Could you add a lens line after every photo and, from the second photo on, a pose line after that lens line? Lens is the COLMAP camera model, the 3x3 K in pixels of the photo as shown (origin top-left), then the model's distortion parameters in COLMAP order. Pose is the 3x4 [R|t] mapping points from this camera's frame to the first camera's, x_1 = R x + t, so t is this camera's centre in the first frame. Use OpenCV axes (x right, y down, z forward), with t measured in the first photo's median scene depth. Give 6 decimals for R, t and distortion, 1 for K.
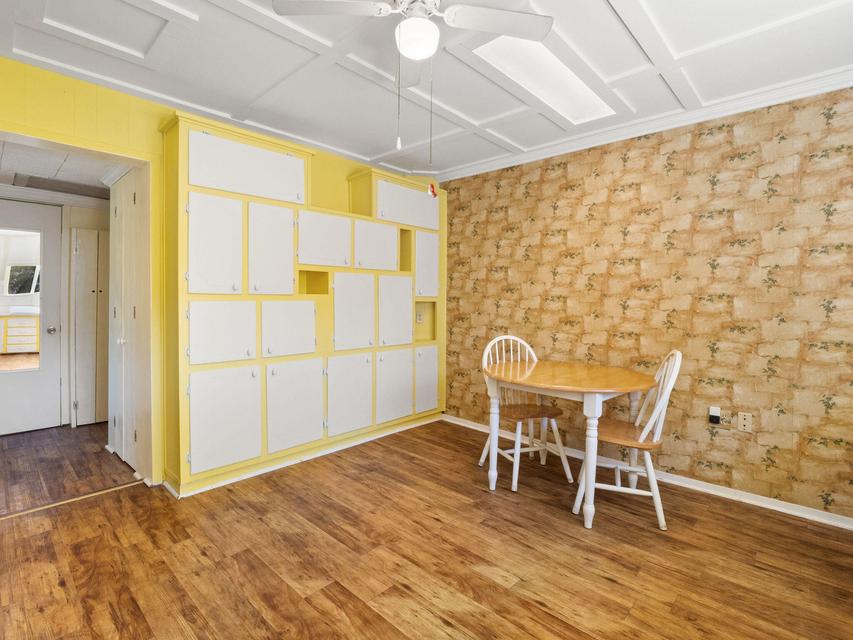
lens RADIAL K [[425.9, 0, 425.5], [0, 425.9, 315.4], [0, 0, 1]] dist [-0.000729, 0.000481]
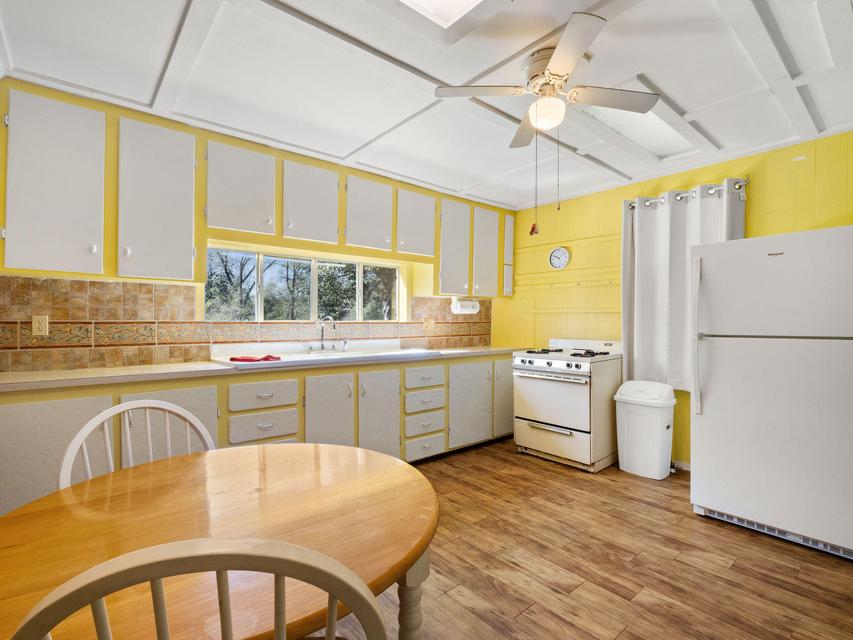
lens RADIAL K [[425.9, 0, 427.7], [0, 425.9, 321.3], [0, 0, 1]] dist [-0.000729, 0.000481]
pose [[-0.993905, -0.017155, 0.108893, 0.175320], [-0.014355, 0.999547, 0.026449, -0.065366], [-0.109298, 0.024724, -0.993702, 2.124658]]
